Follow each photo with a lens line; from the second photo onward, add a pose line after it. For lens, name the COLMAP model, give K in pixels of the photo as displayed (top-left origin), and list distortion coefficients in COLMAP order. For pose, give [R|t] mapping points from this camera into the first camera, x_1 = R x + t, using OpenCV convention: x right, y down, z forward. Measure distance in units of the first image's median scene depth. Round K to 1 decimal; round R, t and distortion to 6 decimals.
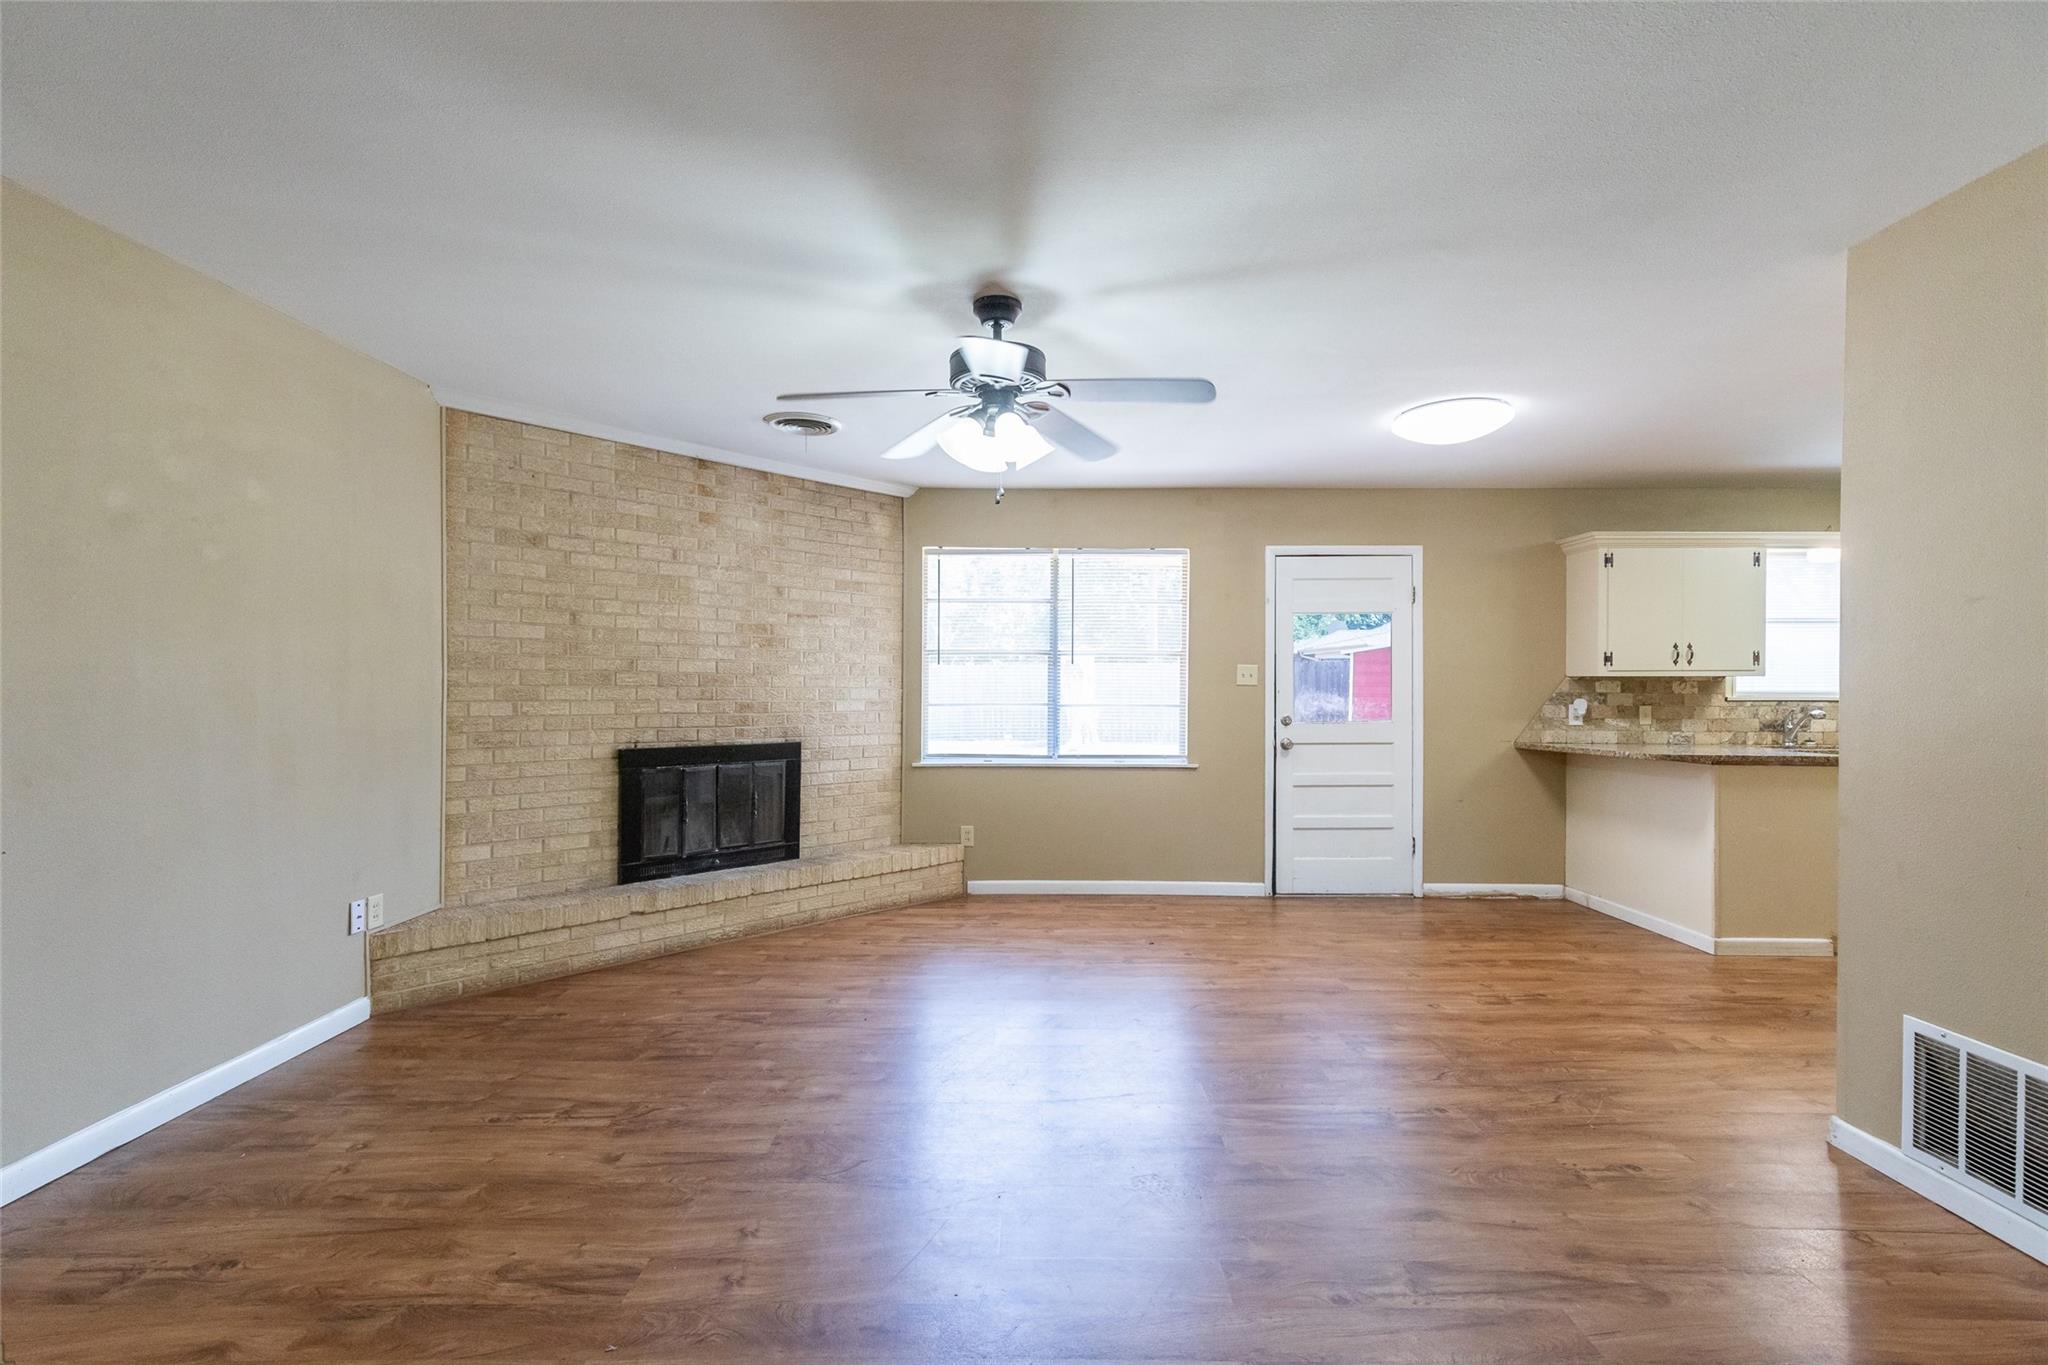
lens RADIAL K [[931.4, 0, 1006.5], [0, 931.4, 691.2], [0, 0, 1]] dist [0.005675, 0.000182]
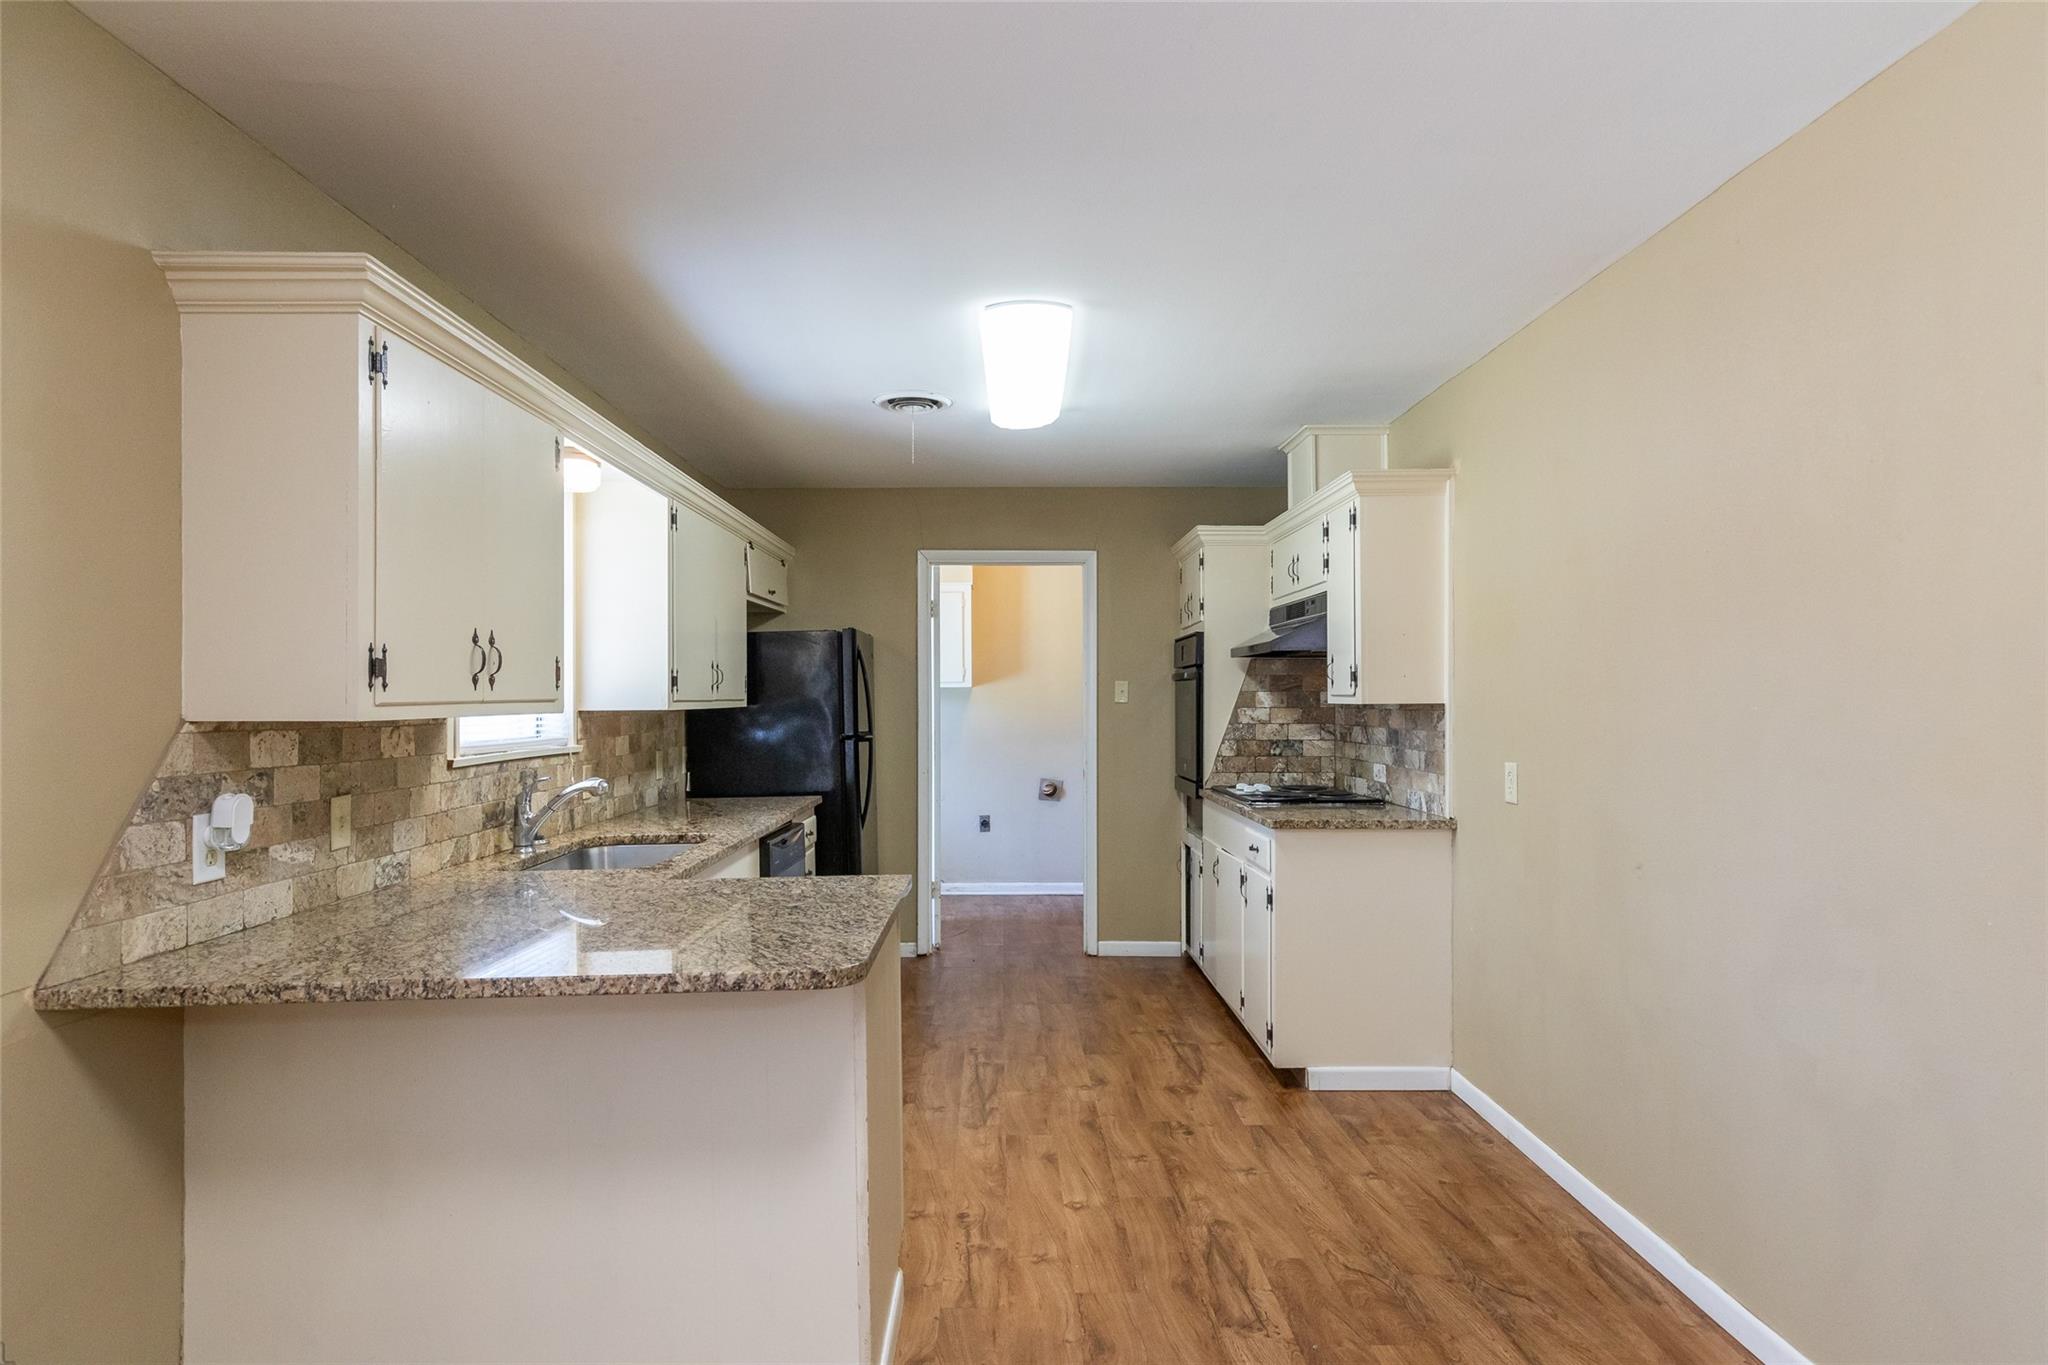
lens RADIAL K [[1143.4, 0, 1024.4], [0, 1143.4, 689.3], [0, 0, 1]] dist [0.004288, -0.000355]
pose [[-0.028545, 0.003558, 0.999586, 0.237989], [0.008793, 0.999956, -0.003308, -0.023384], [-0.999554, 0.008695, -0.028576, 0.774078]]
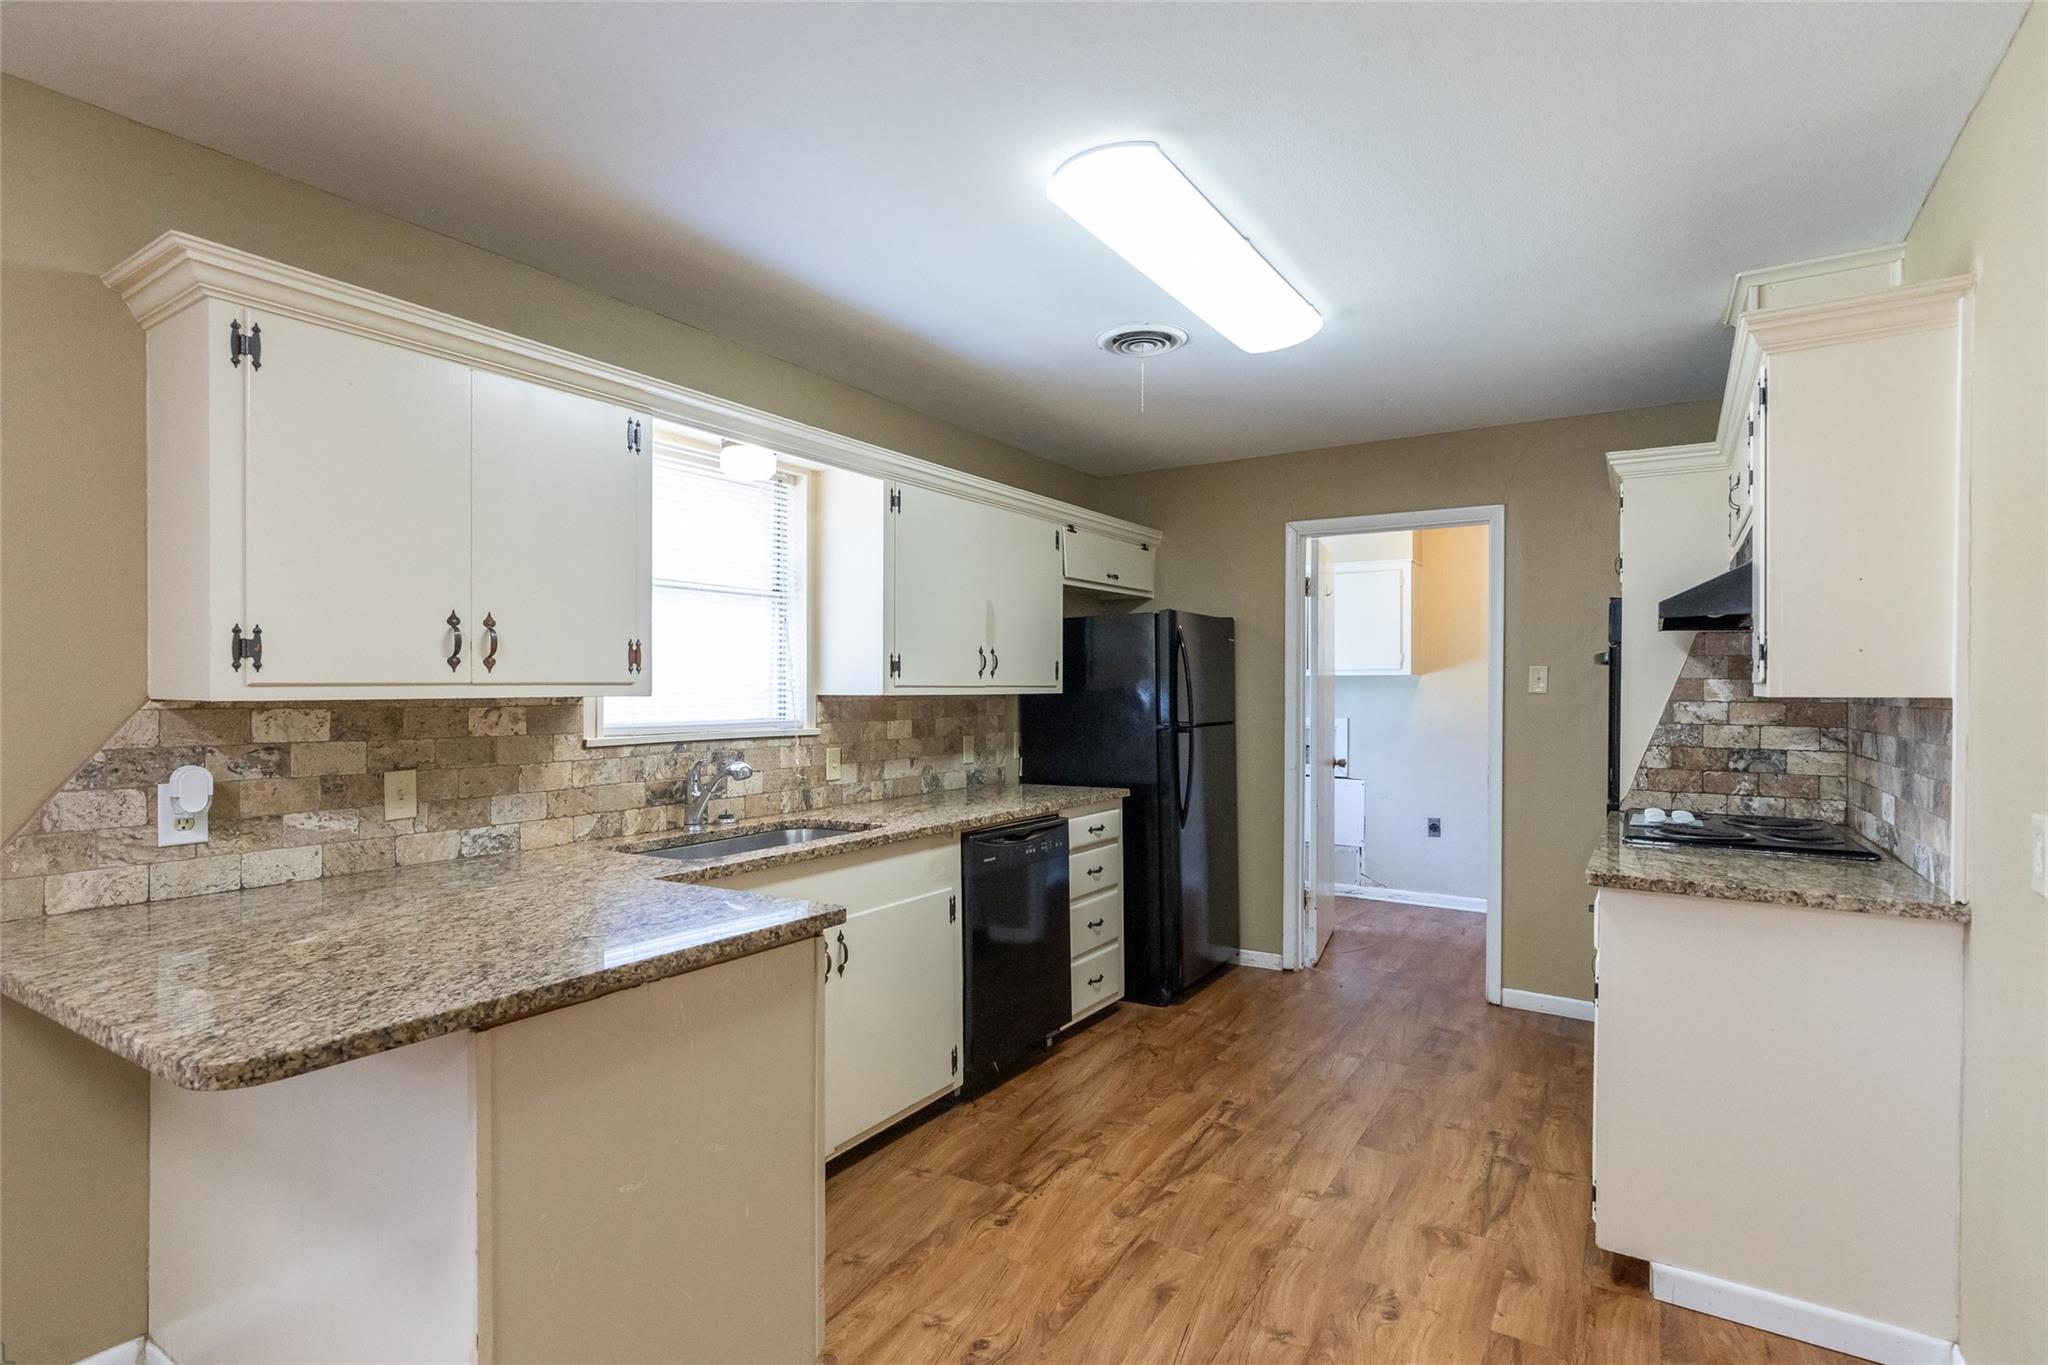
lens RADIAL K [[1001.2, 0, 1027.6], [0, 1001.2, 690.6], [0, 0, 1]] dist [-0.000900, -0.000821]
pose [[0.527794, -0.005551, 0.849354, 0.483378], [0.003747, 0.999984, 0.004207, -0.019859], [-0.849364, 0.000962, 0.527806, 0.574146]]
